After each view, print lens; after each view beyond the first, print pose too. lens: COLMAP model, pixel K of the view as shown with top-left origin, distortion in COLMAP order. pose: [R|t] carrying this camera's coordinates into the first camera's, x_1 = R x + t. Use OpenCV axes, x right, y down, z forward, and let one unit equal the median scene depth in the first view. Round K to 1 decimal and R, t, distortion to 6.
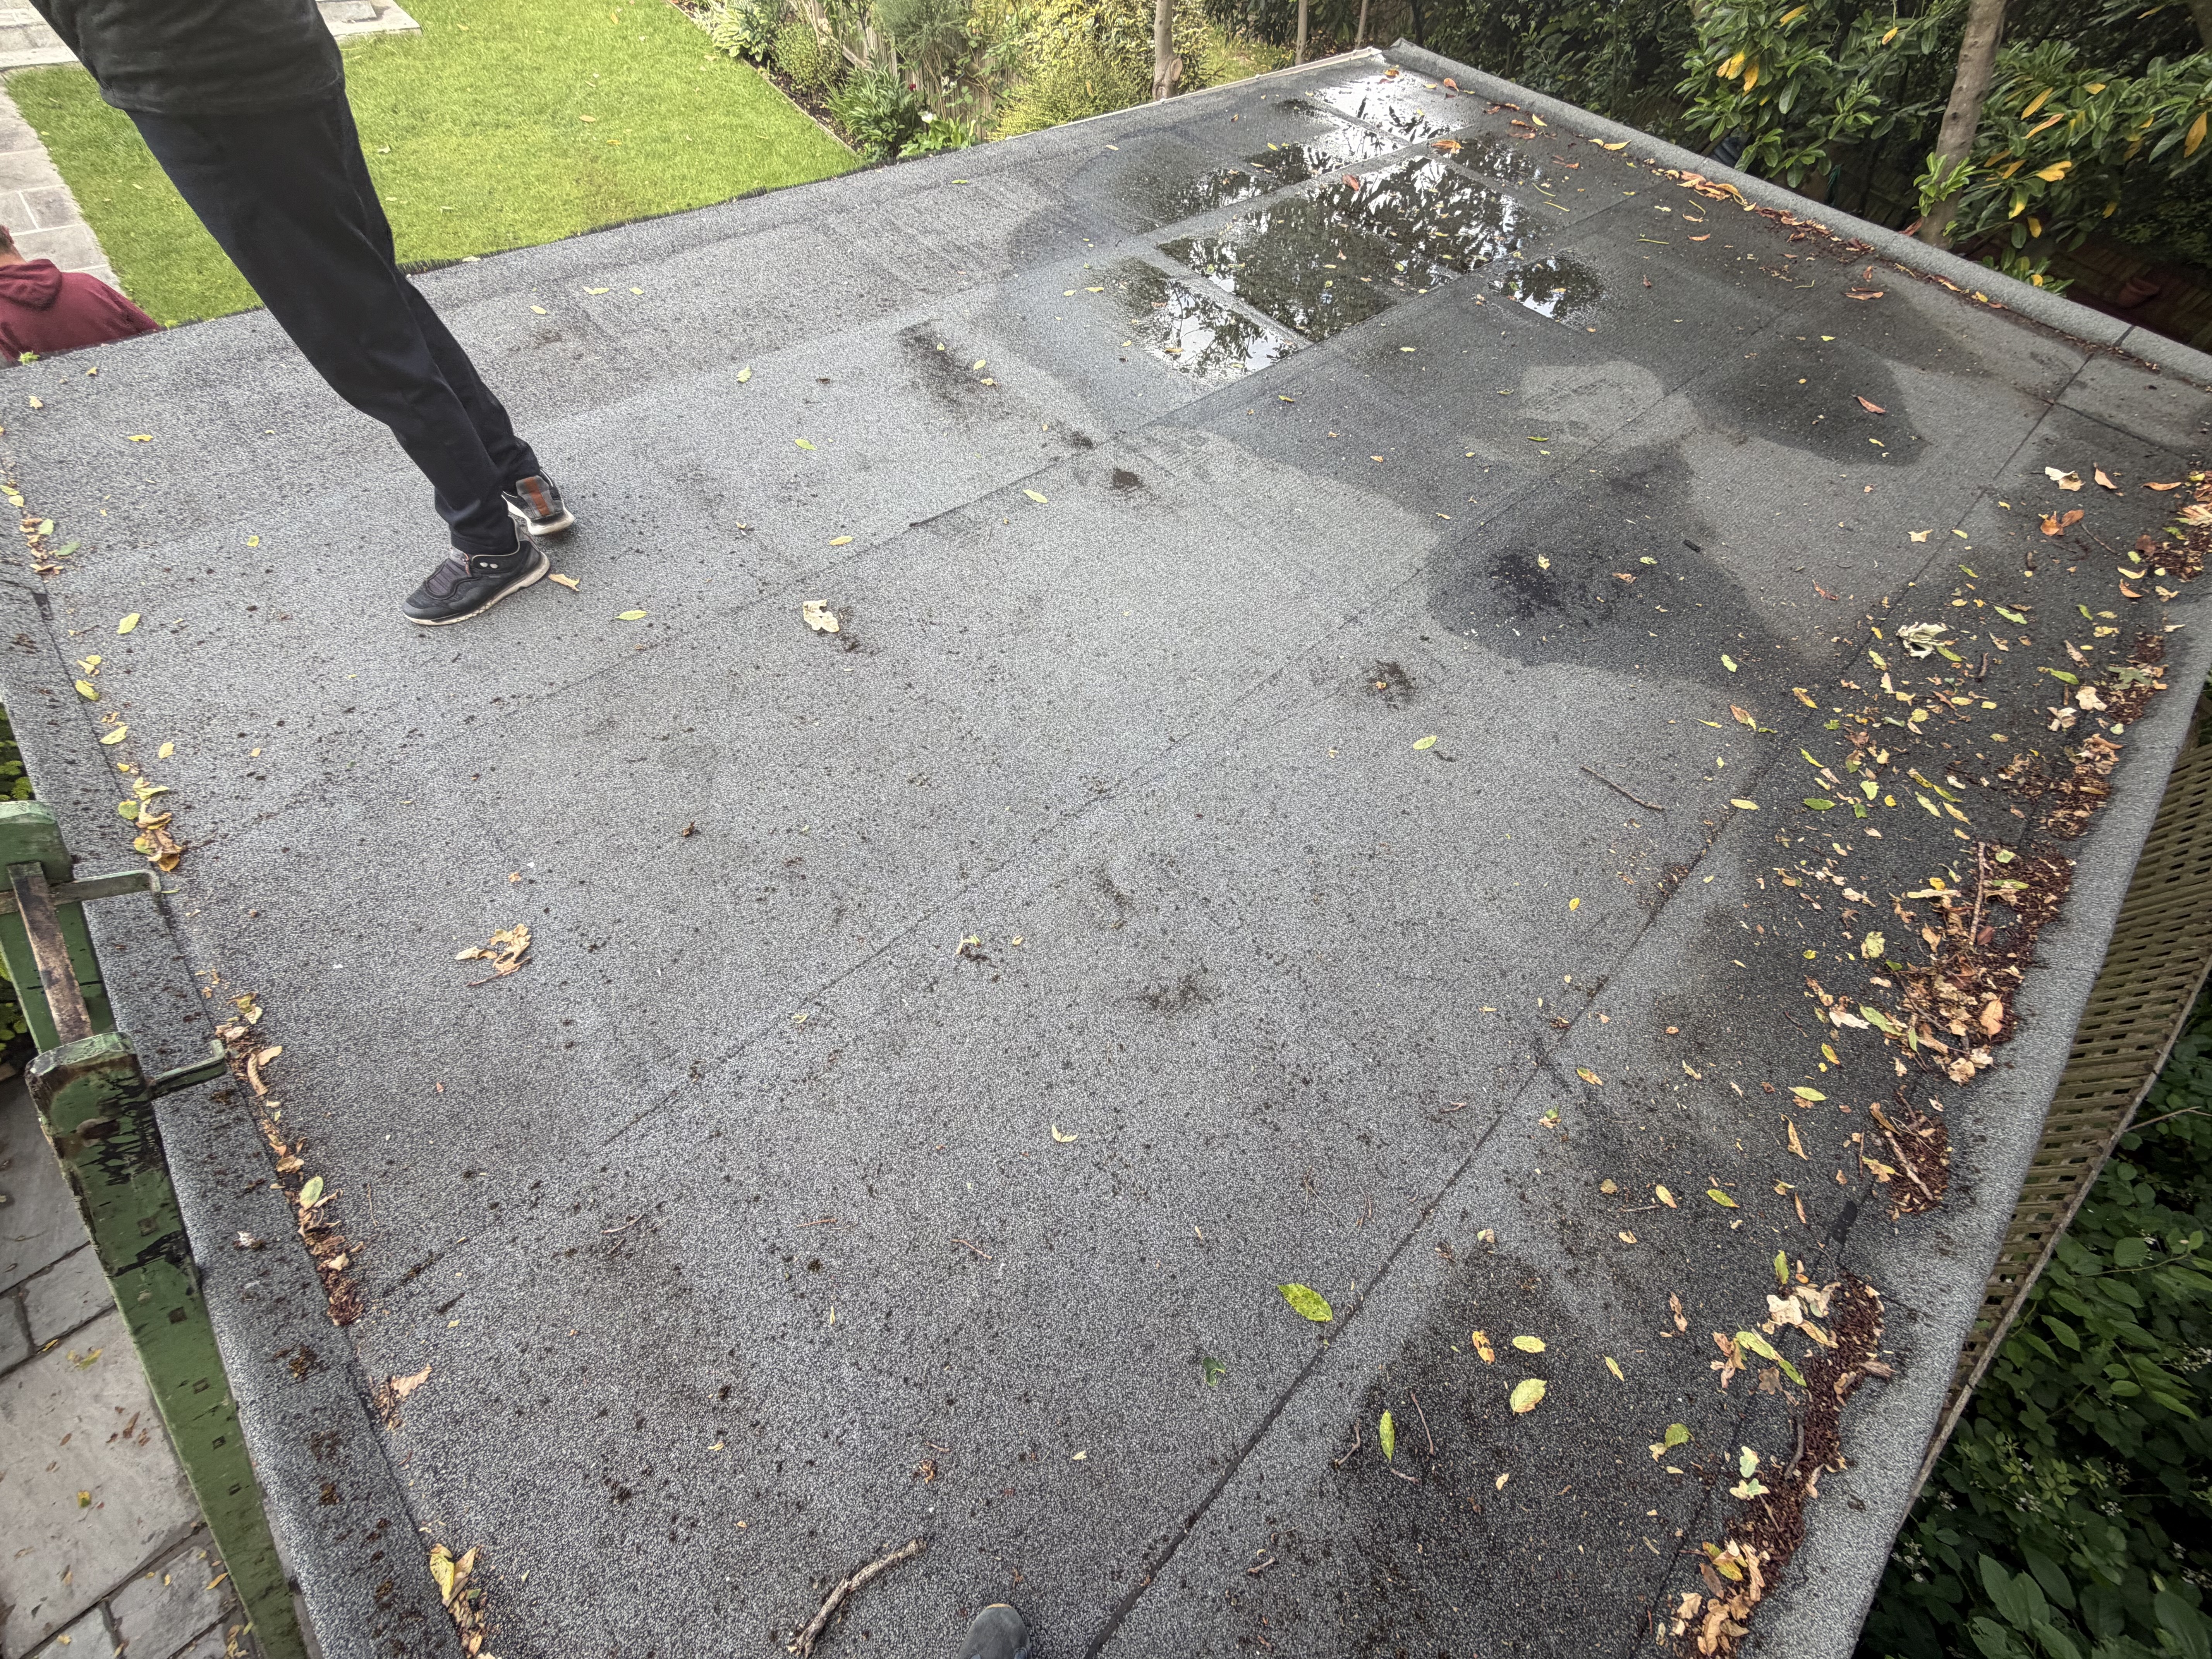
lens RADIAL K [[889.6, 0, 1111.4], [0, 889.6, 818.4], [0, 0, 1]] dist [-0.000171, 0.000156]
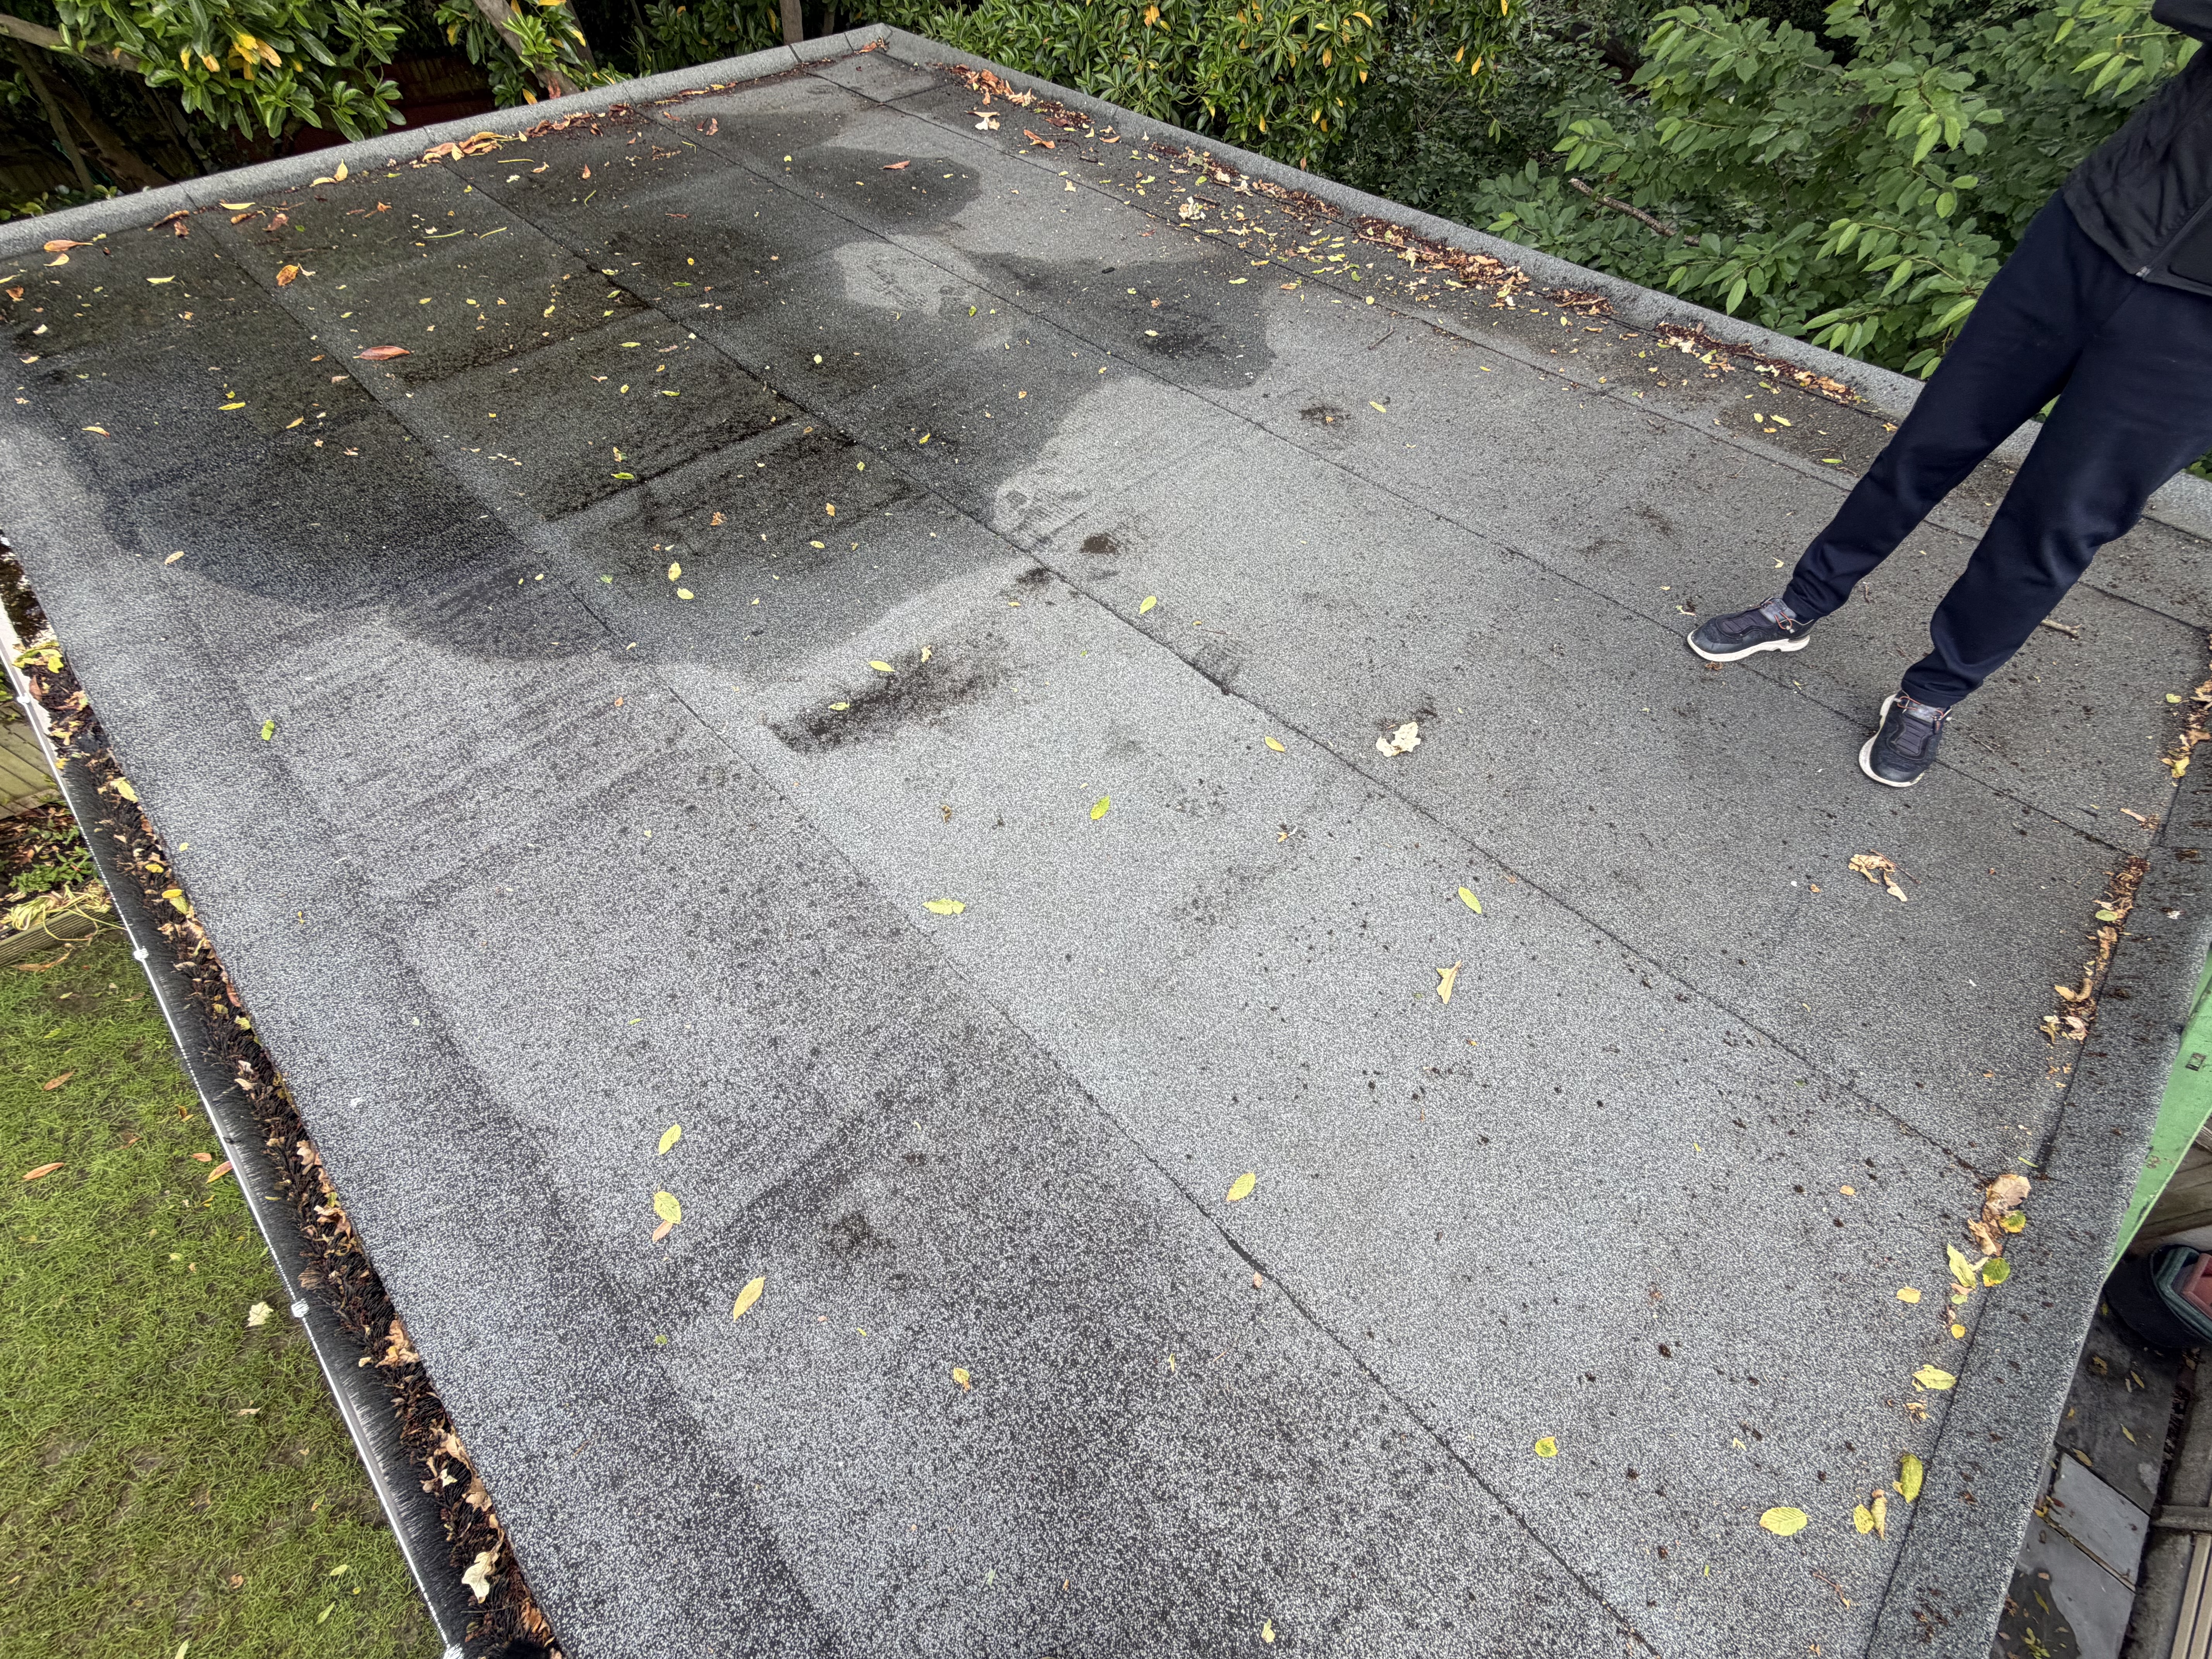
lens RADIAL K [[895.0, 0, 1108.4], [0, 895.0, 825.5], [0, 0, 1]] dist [0.000250, -0.000415]
pose [[-0.040532, -0.859579, 0.509394, -0.725107], [0.806640, 0.272709, 0.524368, -0.788121], [-0.589652, 0.432151, 0.682317, 0.469564]]
